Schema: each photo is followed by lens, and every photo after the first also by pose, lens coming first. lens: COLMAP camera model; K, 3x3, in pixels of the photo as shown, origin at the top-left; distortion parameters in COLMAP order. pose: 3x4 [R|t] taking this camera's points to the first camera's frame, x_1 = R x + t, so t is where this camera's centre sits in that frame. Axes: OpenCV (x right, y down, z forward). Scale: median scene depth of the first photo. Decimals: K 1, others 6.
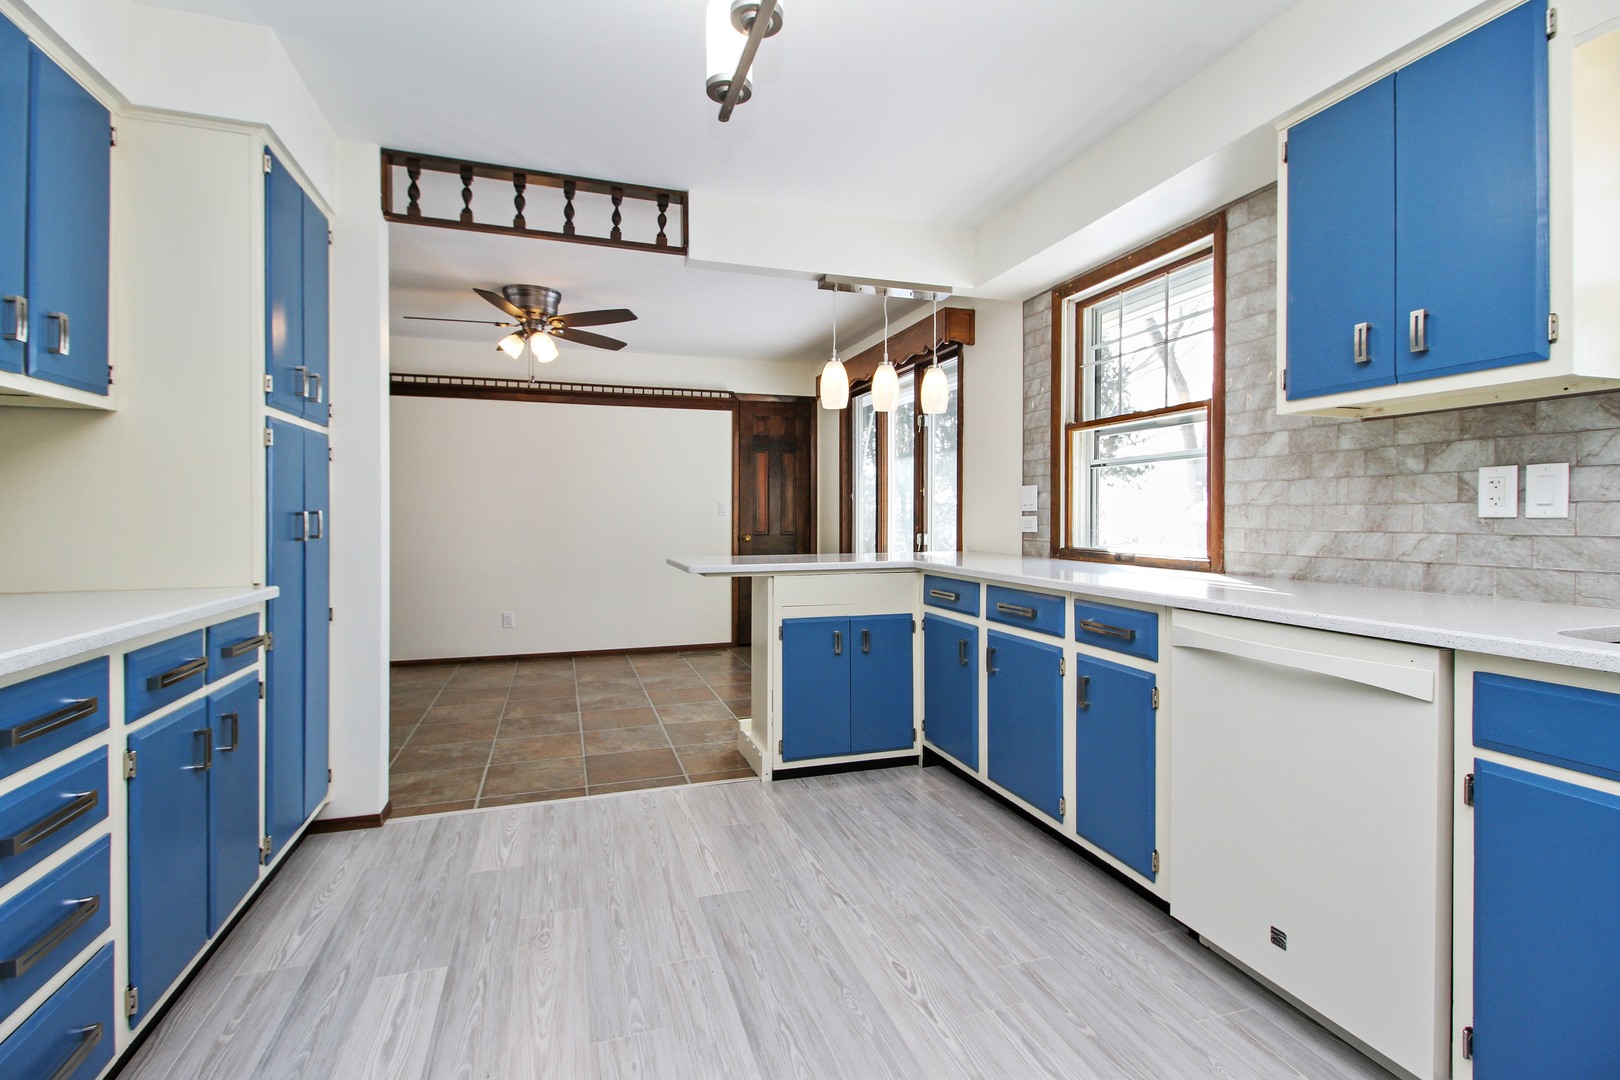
lens RADIAL K [[749.6, 0, 807.7], [0, 749.6, 517.8], [0, 0, 1]] dist [0.024620, -0.014071]
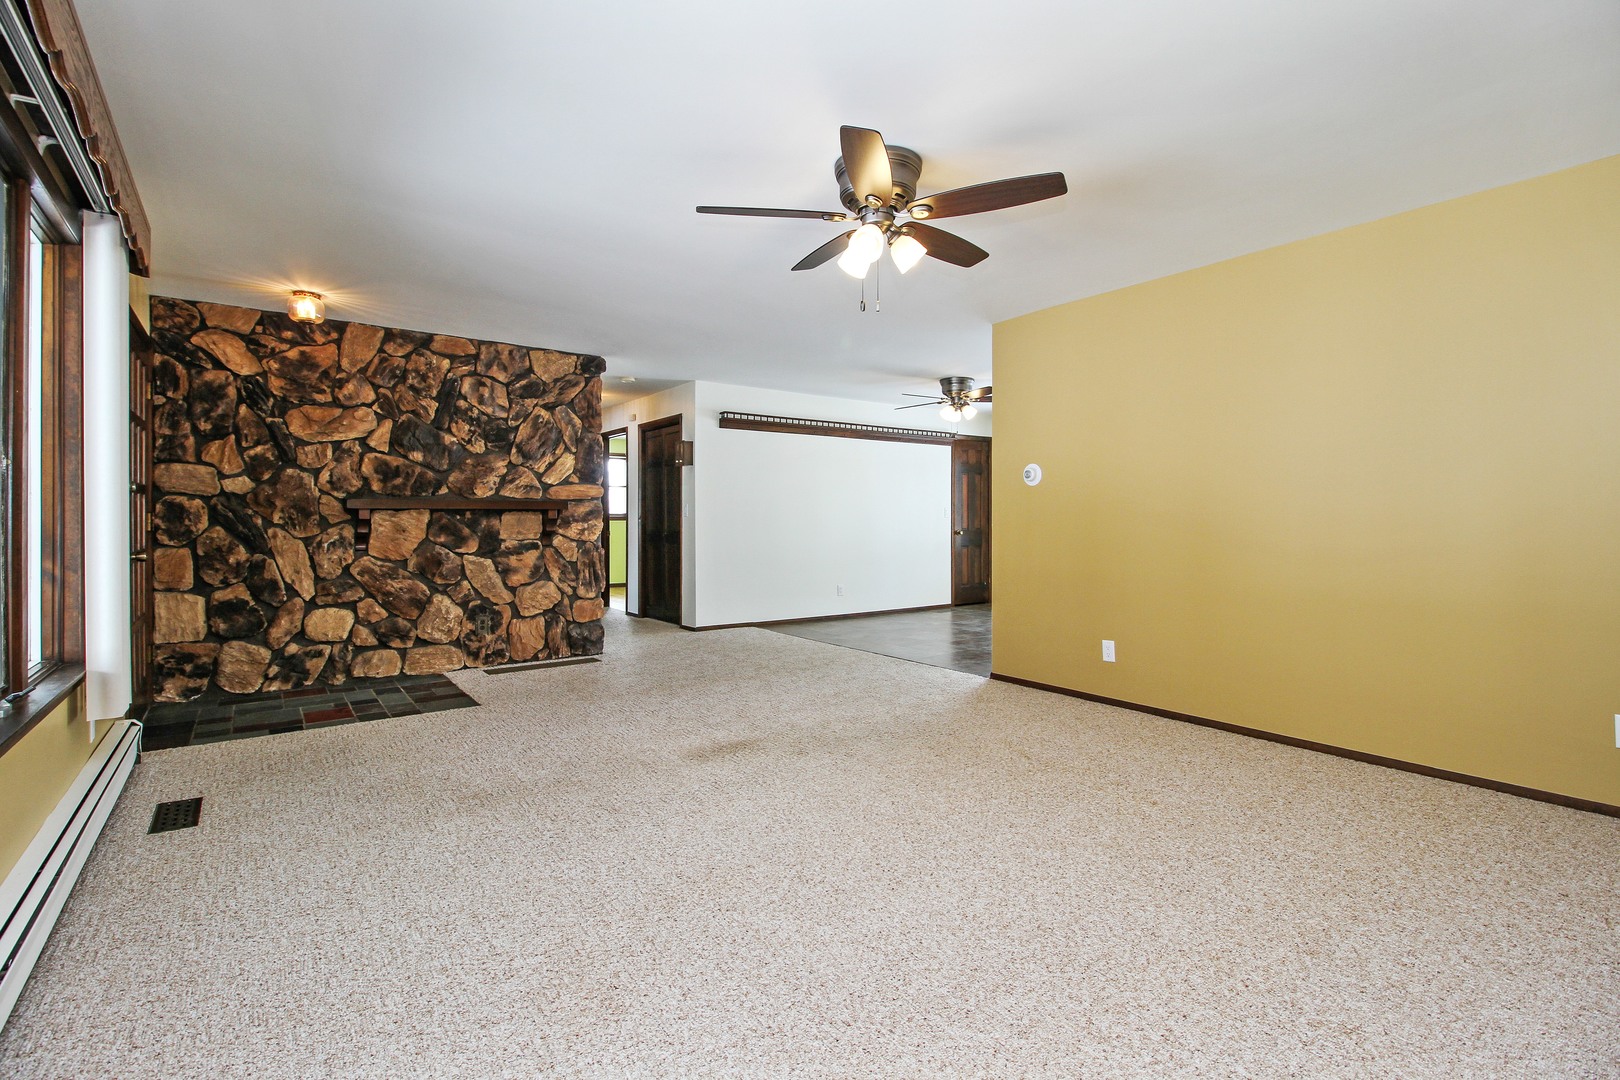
lens RADIAL K [[749.6, 0, 807.7], [0, 749.6, 517.8], [0, 0, 1]] dist [0.024620, -0.014071]
pose [[0.951218, -0.003637, 0.308497, -2.216875], [0.006449, 0.999946, -0.008099, 0.023279], [-0.308451, 0.009693, 0.951191, -0.825977]]
